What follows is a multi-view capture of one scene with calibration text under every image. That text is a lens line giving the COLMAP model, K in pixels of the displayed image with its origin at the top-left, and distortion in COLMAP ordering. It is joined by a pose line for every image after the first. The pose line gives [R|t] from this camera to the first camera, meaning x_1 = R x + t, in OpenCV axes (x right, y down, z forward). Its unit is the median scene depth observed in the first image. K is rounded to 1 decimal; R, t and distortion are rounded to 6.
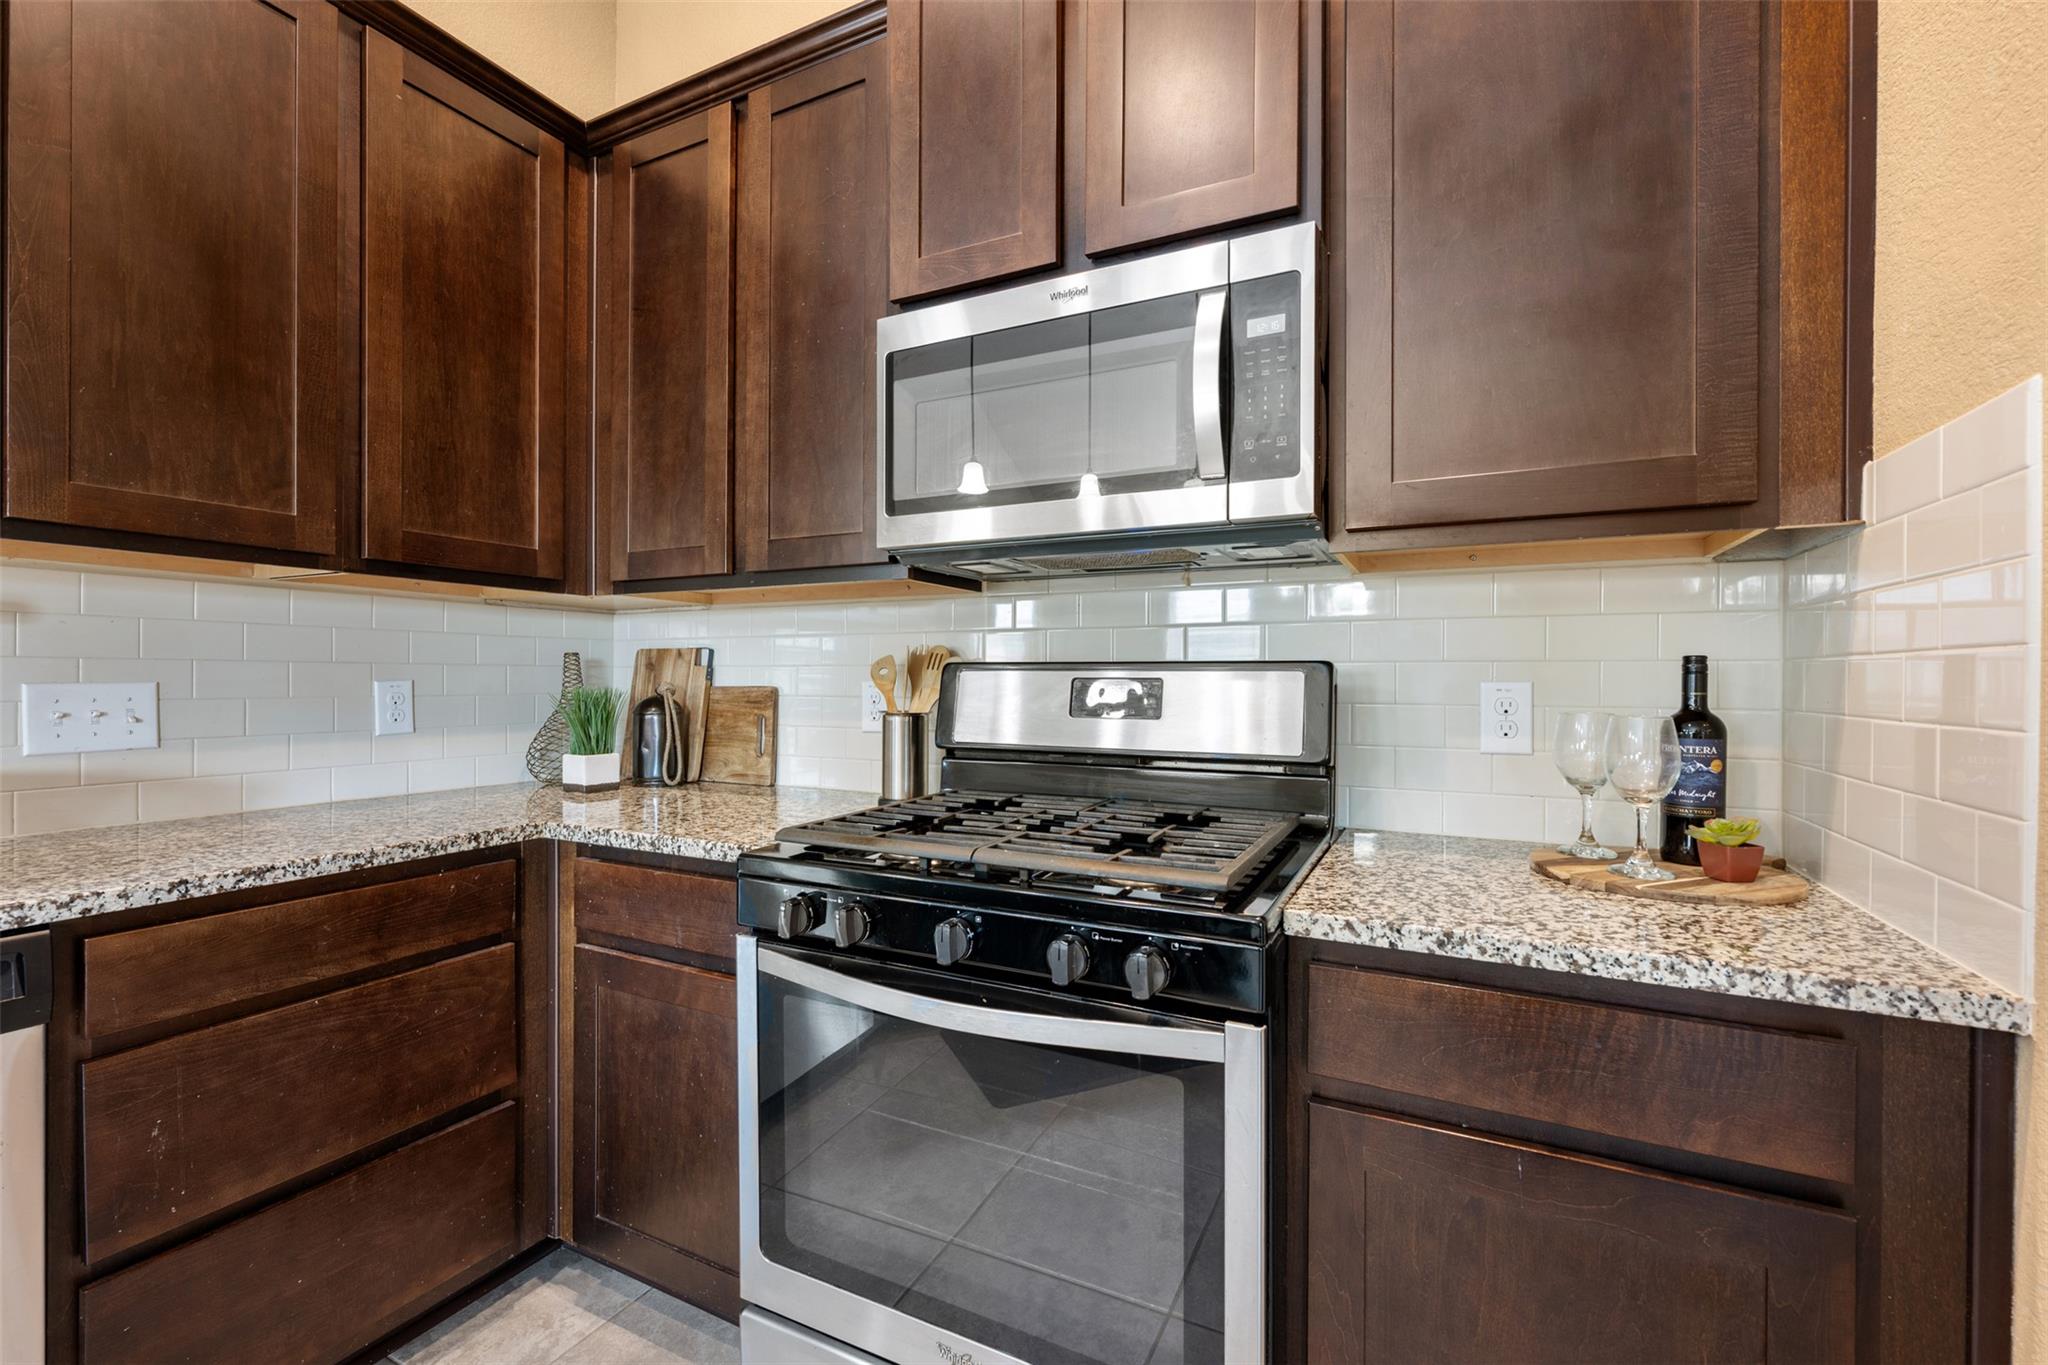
lens RADIAL K [[864.9, 0, 1020.0], [0, 864.9, 682.2], [0, 0, 1]] dist [-0.002628, 0.001042]
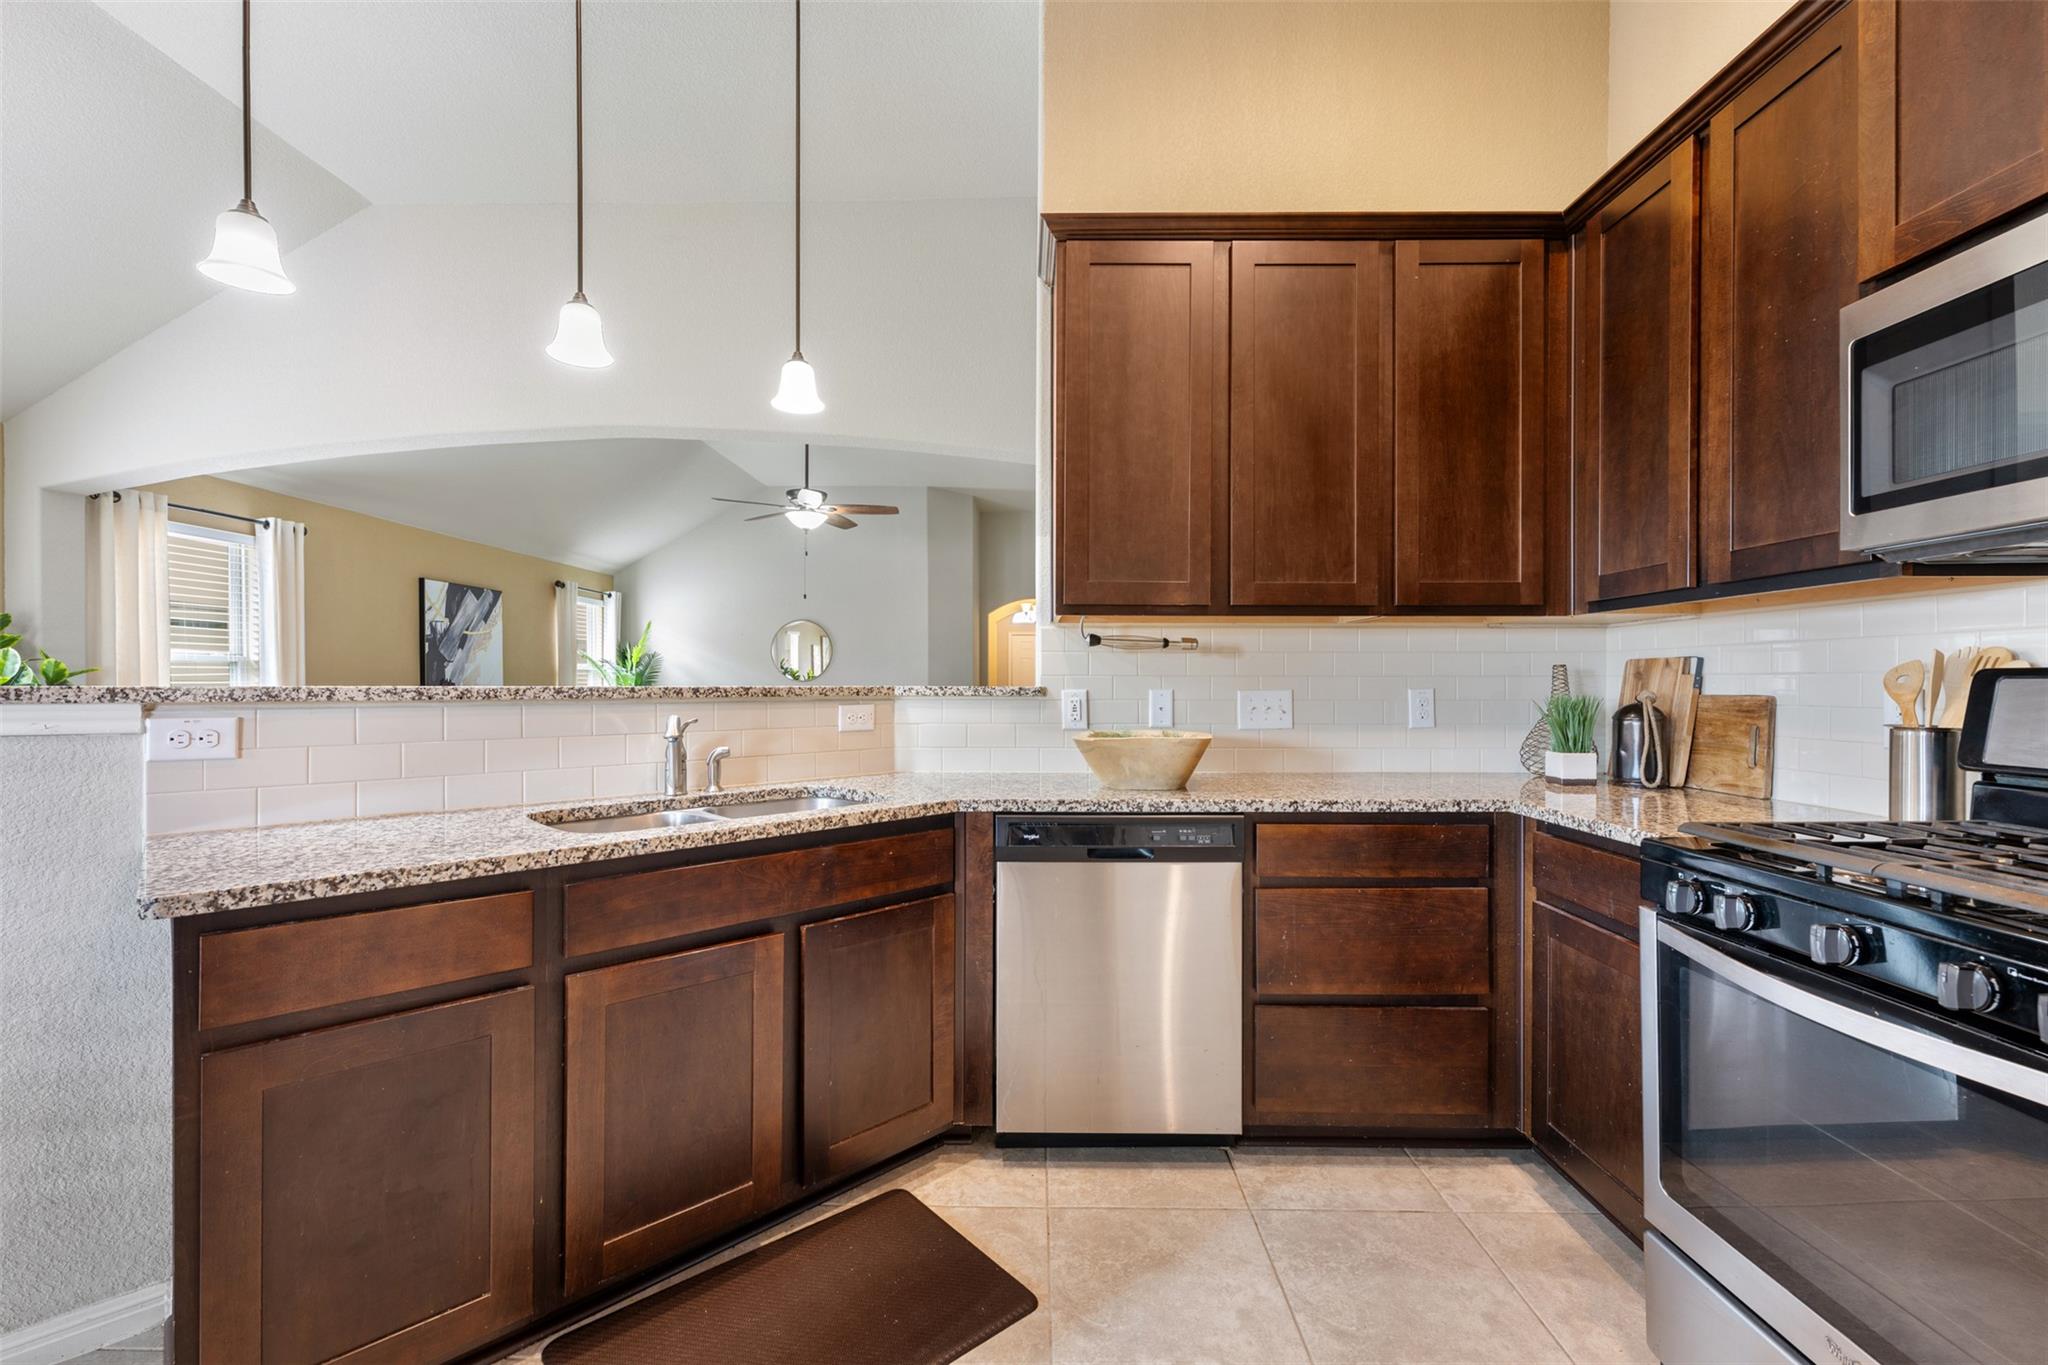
lens RADIAL K [[864.9, 0, 1019.2], [0, 864.9, 686.1], [0, 0, 1]] dist [-0.002628, 0.001042]
pose [[0.438815, -0.001198, -0.898577, 0.286302], [-0.000061, 0.999999, -0.001363, -0.005226], [0.898577, 0.000653, 0.438815, -0.221587]]
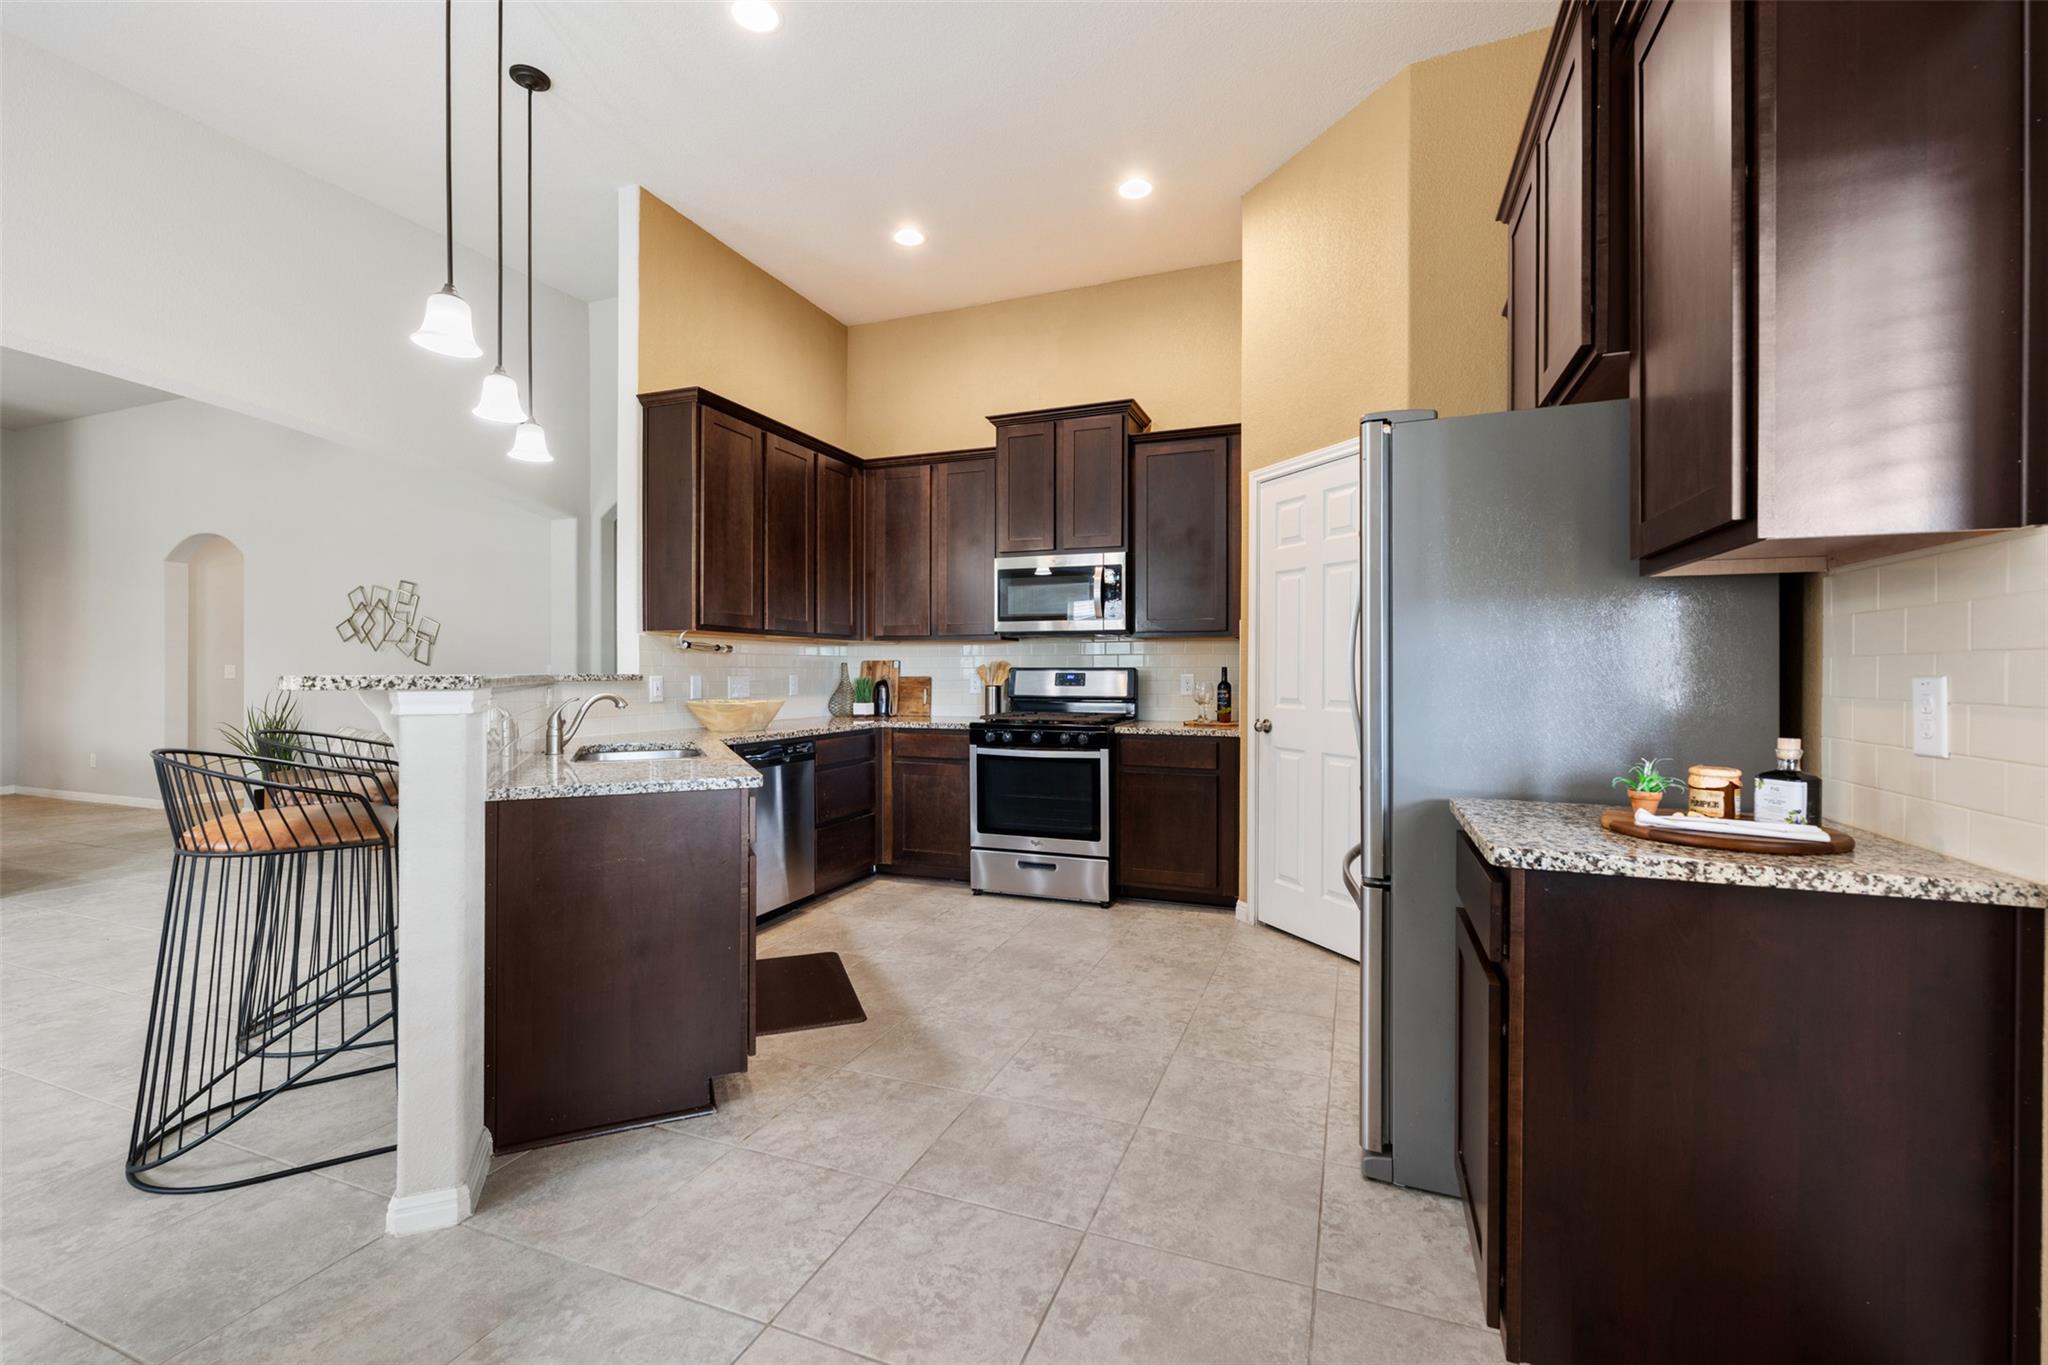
lens RADIAL K [[864.9, 0, 1016.4], [0, 864.9, 678.4], [0, 0, 1]] dist [-0.002628, 0.001042]
pose [[0.995305, -0.004698, 0.096671, -0.383963], [0.004022, 0.999966, 0.007190, -0.008272], [-0.096701, -0.006767, 0.995290, -2.082132]]
